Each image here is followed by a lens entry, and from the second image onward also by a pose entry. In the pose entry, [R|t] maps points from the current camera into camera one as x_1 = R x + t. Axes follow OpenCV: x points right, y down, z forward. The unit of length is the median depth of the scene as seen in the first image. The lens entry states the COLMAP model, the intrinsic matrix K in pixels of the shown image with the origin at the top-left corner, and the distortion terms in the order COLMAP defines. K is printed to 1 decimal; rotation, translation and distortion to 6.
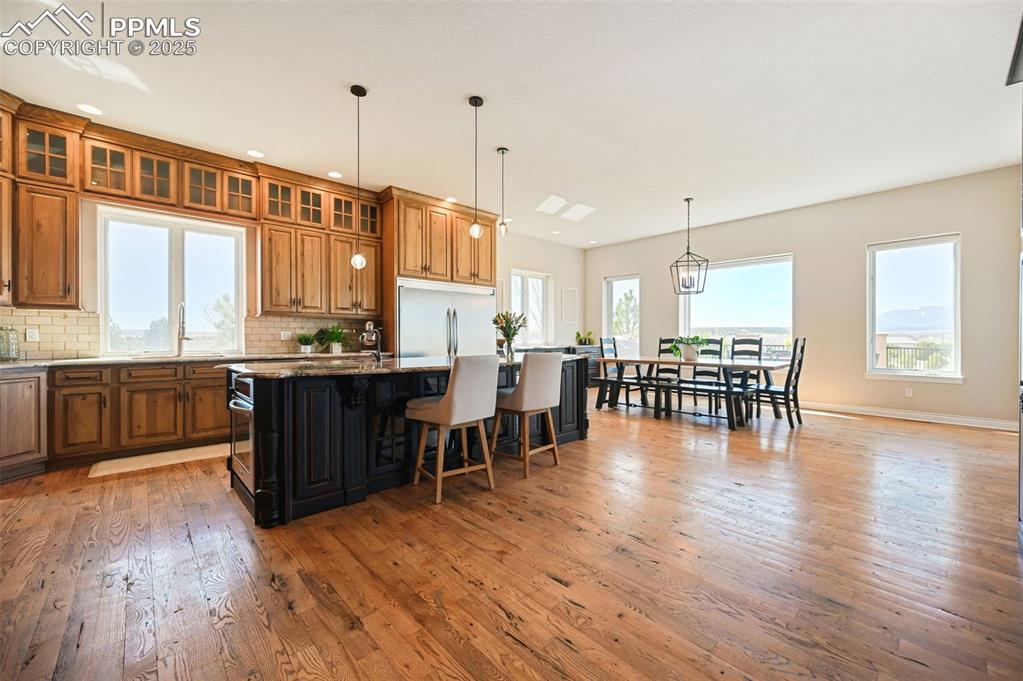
lens RADIAL K [[426.1, 0, 513.1], [0, 426.1, 337.3], [0, 0, 1]] dist [0.000814, -0.000361]
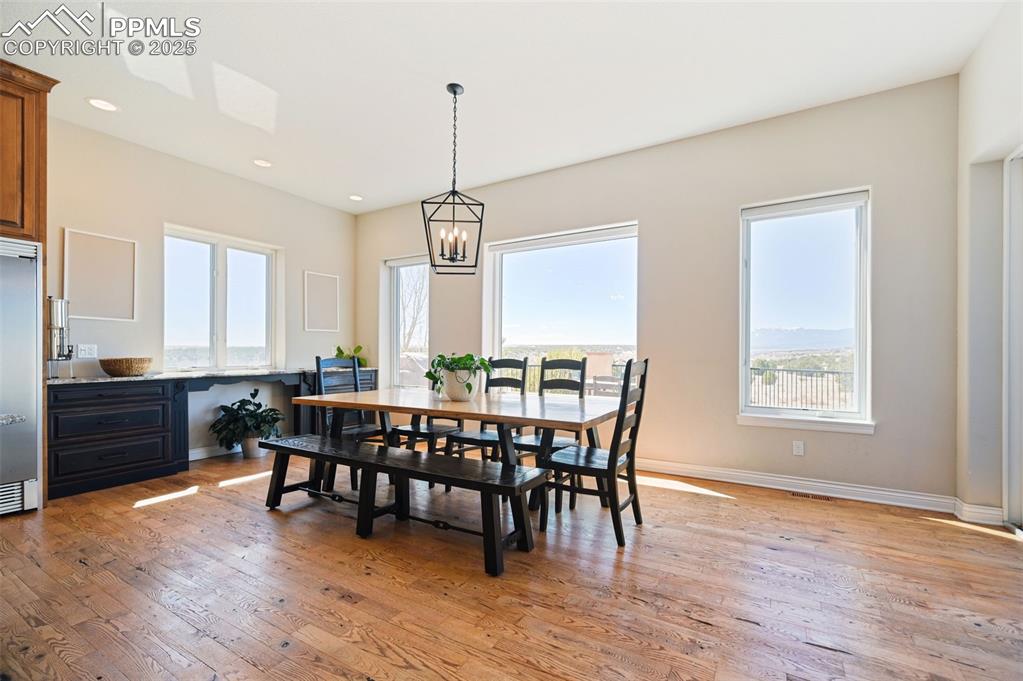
lens RADIAL K [[426.1, 0, 532.7], [0, 426.1, 356.8], [0, 0, 1]] dist [0.000814, -0.000361]
pose [[0.958455, 0.001541, 0.285240, 0.355504], [-0.003575, 0.999972, 0.006608, -0.003175], [-0.285222, -0.007353, 0.958433, 0.479128]]
